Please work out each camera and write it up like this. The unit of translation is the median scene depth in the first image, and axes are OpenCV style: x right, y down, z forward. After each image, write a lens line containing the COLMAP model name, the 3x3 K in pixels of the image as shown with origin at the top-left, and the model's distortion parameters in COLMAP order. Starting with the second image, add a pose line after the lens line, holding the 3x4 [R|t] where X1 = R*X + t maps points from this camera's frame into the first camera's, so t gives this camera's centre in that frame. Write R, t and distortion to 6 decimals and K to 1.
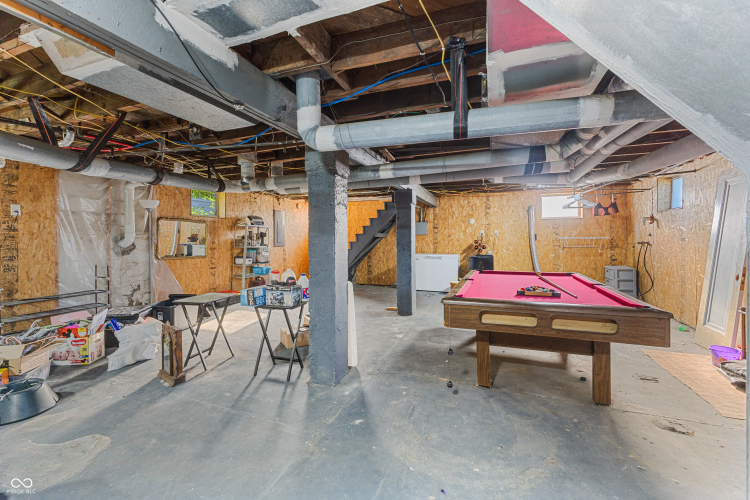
lens RADIAL K [[321.6, 0, 374.3], [0, 321.6, 242.4], [0, 0, 1]] dist [0.007004, -0.000918]
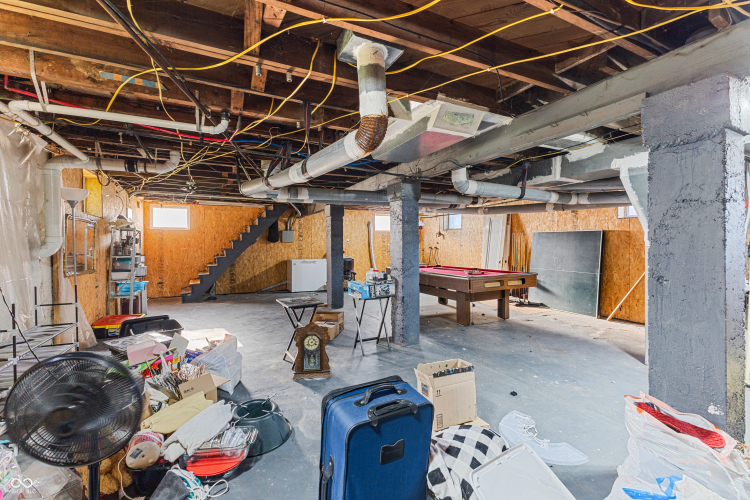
lens RADIAL K [[321.6, 0, 370.9], [0, 321.6, 249.5], [0, 0, 1]] dist [0.007004, -0.000918]
pose [[0.690036, -0.010730, 0.723695, -0.668186], [0.011237, 0.999928, 0.004112, 0.000365], [-0.723688, 0.005295, 0.690107, 0.061944]]
